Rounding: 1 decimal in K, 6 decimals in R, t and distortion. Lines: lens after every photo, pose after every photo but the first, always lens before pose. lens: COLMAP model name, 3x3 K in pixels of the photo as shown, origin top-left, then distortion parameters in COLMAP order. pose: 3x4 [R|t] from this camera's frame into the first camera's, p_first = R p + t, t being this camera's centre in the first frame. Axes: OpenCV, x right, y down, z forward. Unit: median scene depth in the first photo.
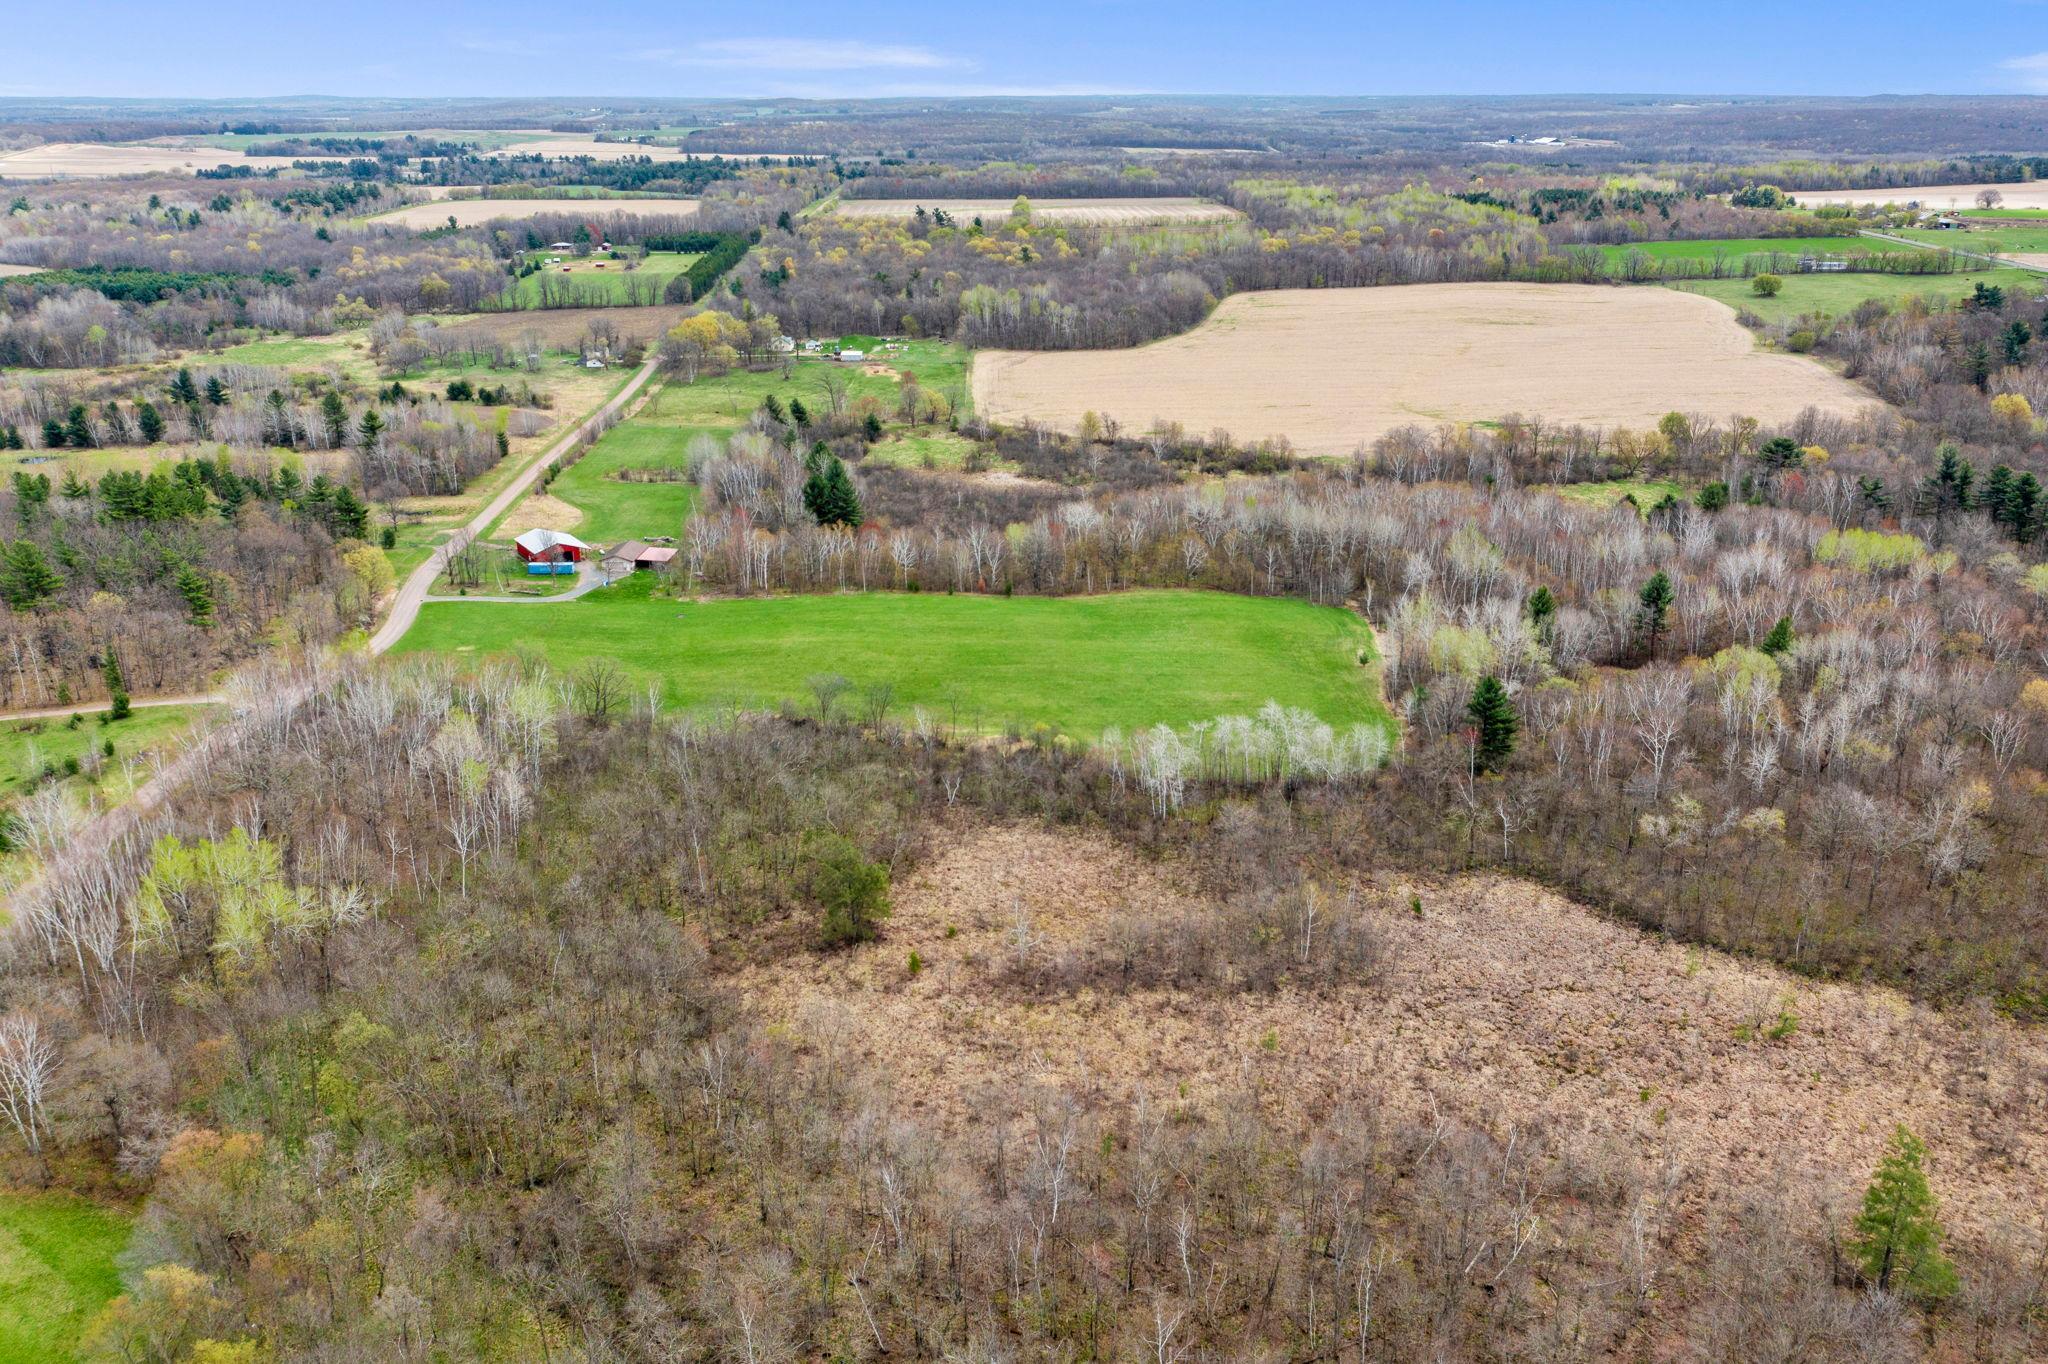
lens RADIAL K [[1618.7, 0, 1035.2], [0, 1618.7, 689.9], [0, 0, 1]] dist [0.001225, 0.008657]
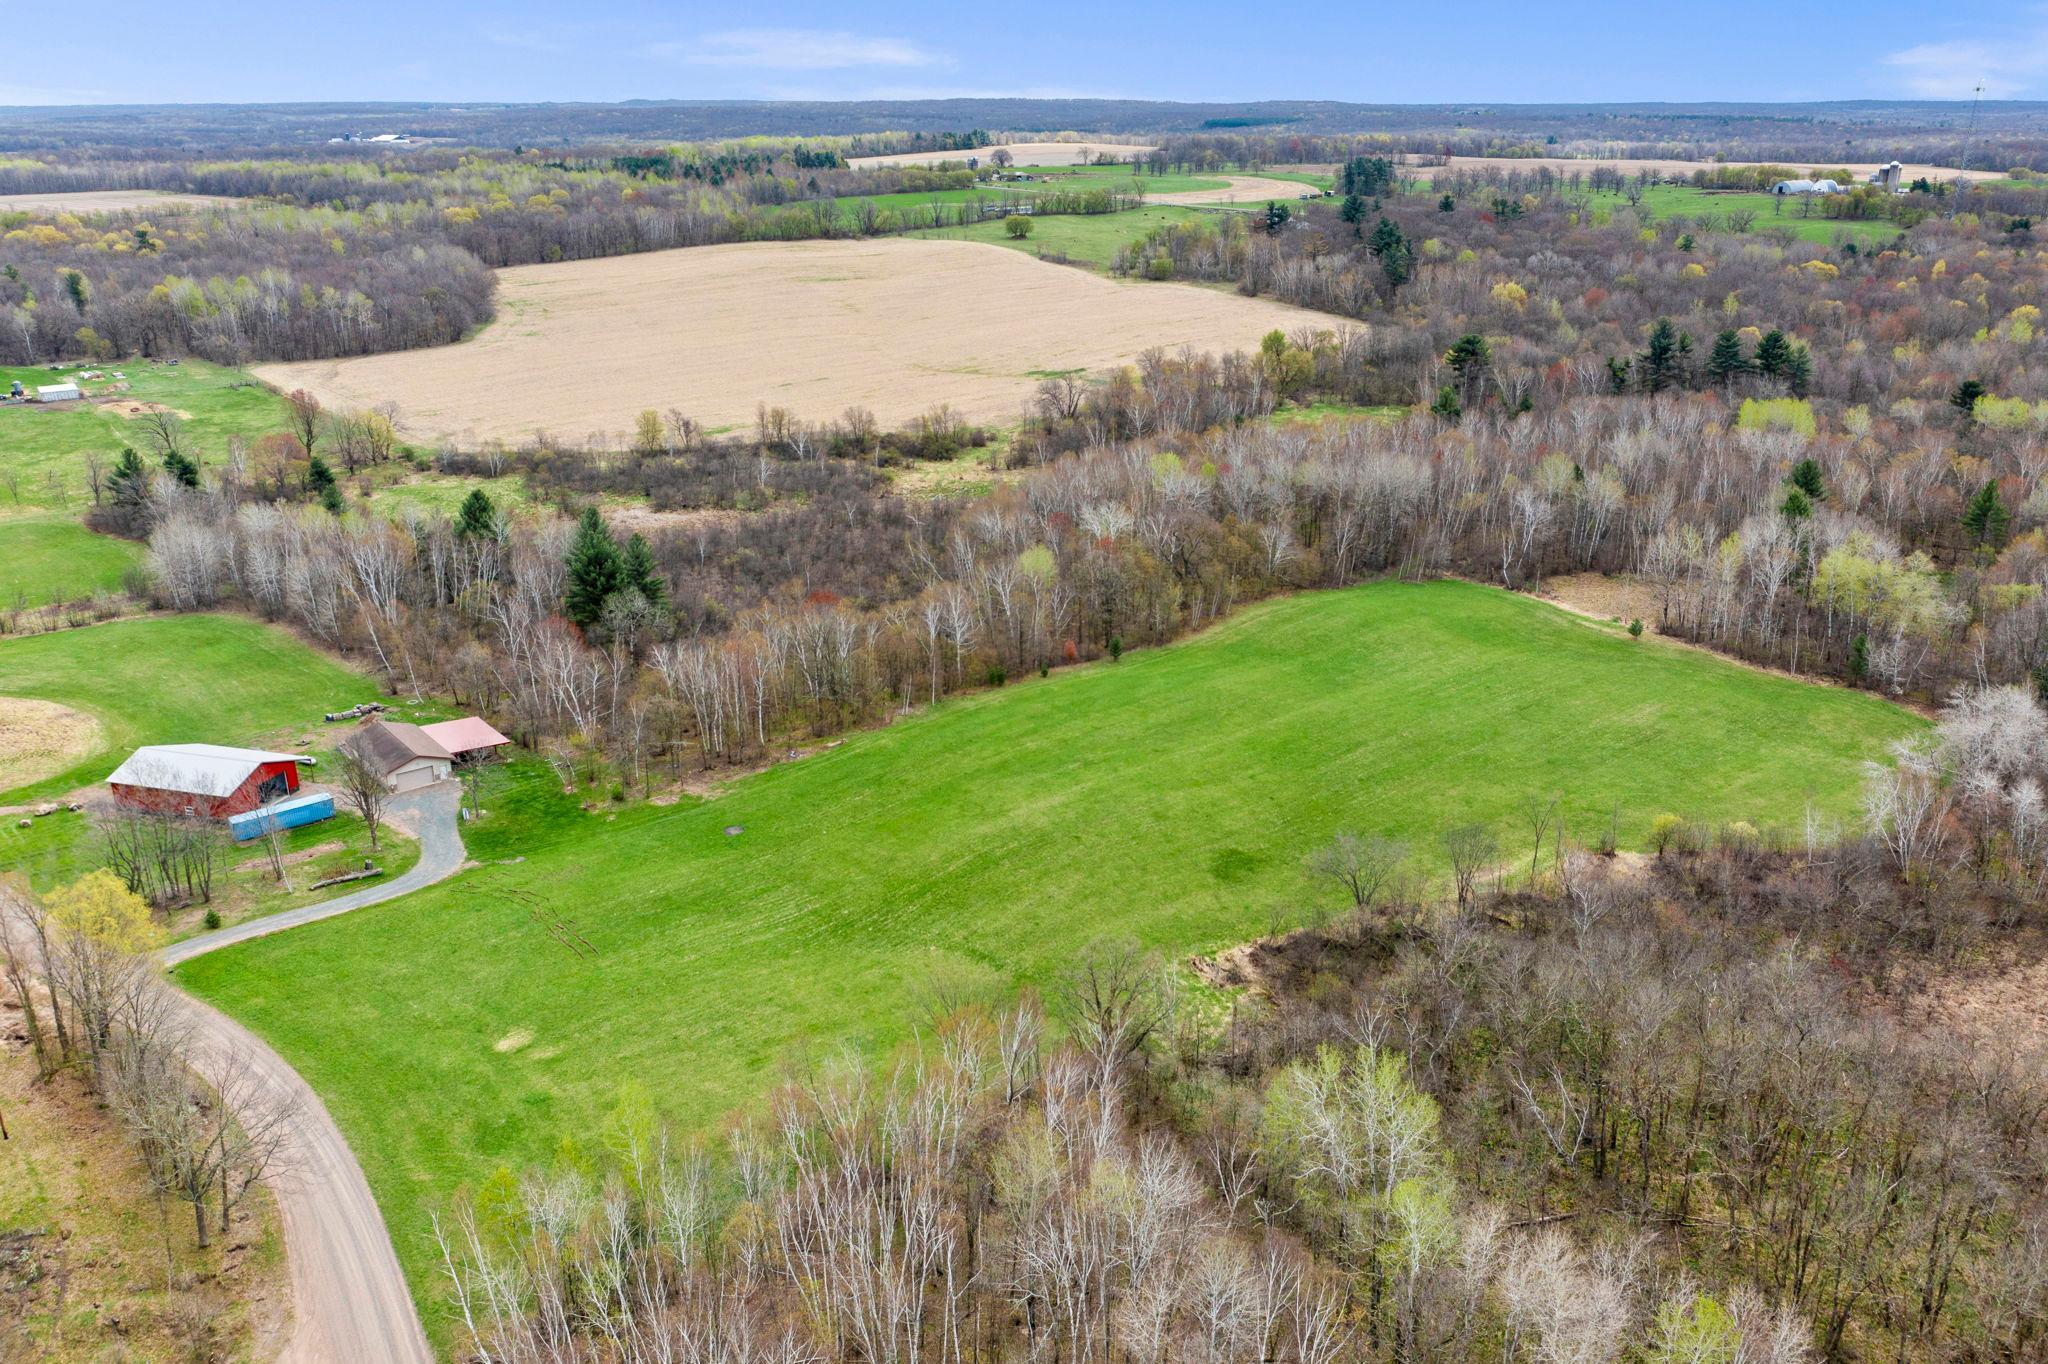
lens RADIAL K [[1618.7, 0, 1053.2], [0, 1618.7, 681.9], [0, 0, 1]] dist [0.001225, 0.008657]
pose [[0.751939, -0.223028, 0.620359, -0.211090], [0.229491, 0.970731, 0.070825, -0.049055], [-0.617998, 0.089111, 0.781113, 0.257531]]
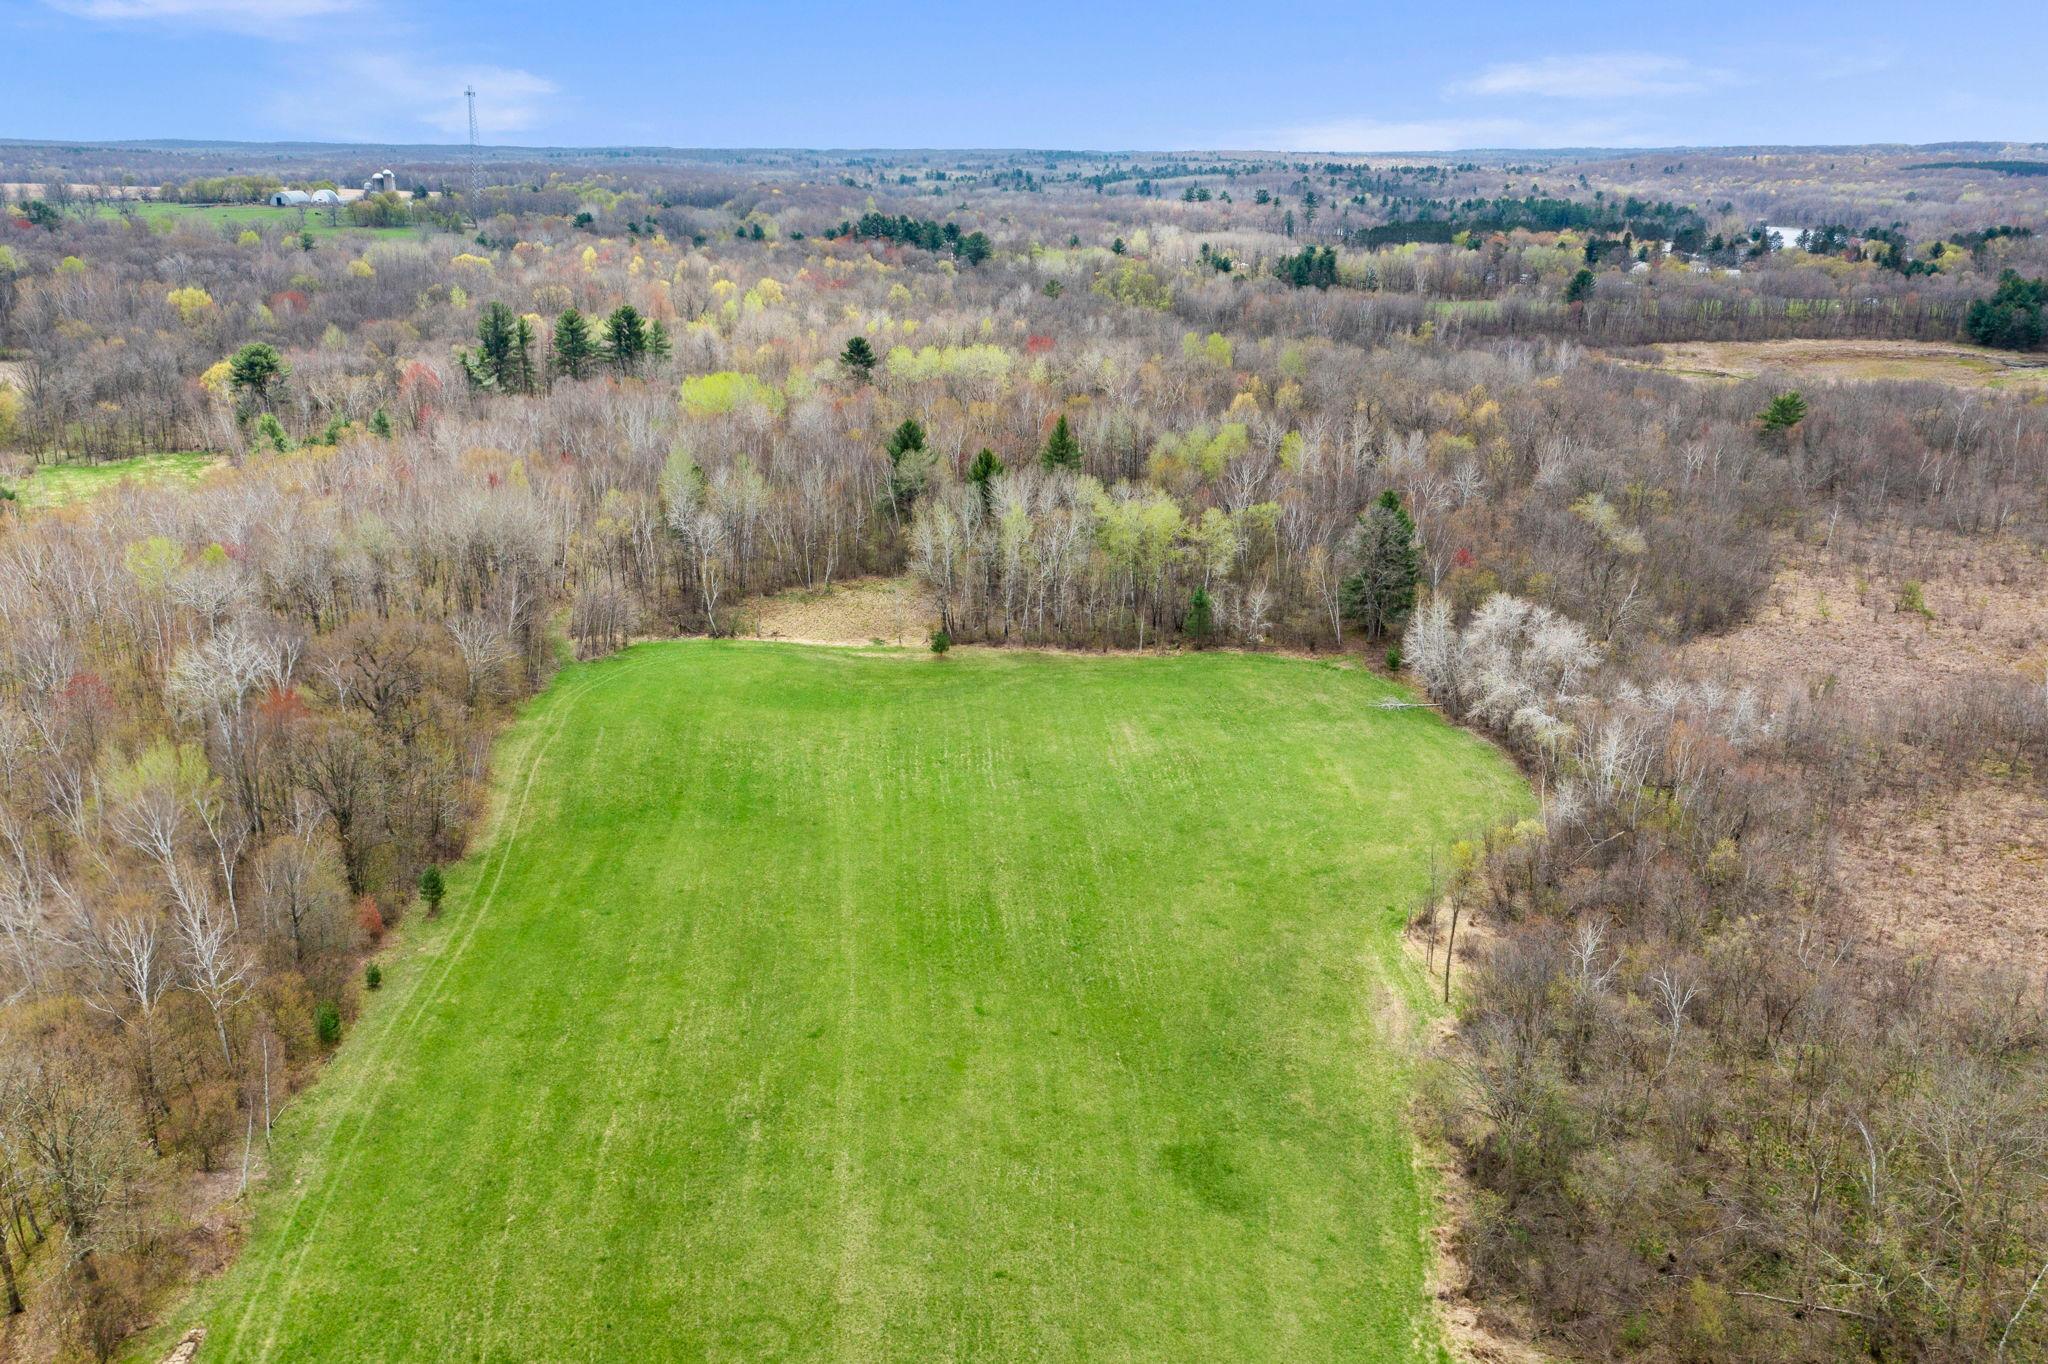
lens RADIAL K [[1618.7, 0, 987.7], [0, 1618.7, 694.7], [0, 0, 1]] dist [0.001225, 0.008657]
pose [[-0.045162, -0.317235, 0.947271, -0.159825], [0.336901, 0.887851, 0.313397, -0.079979], [-0.940456, 0.333290, 0.066779, 0.421129]]
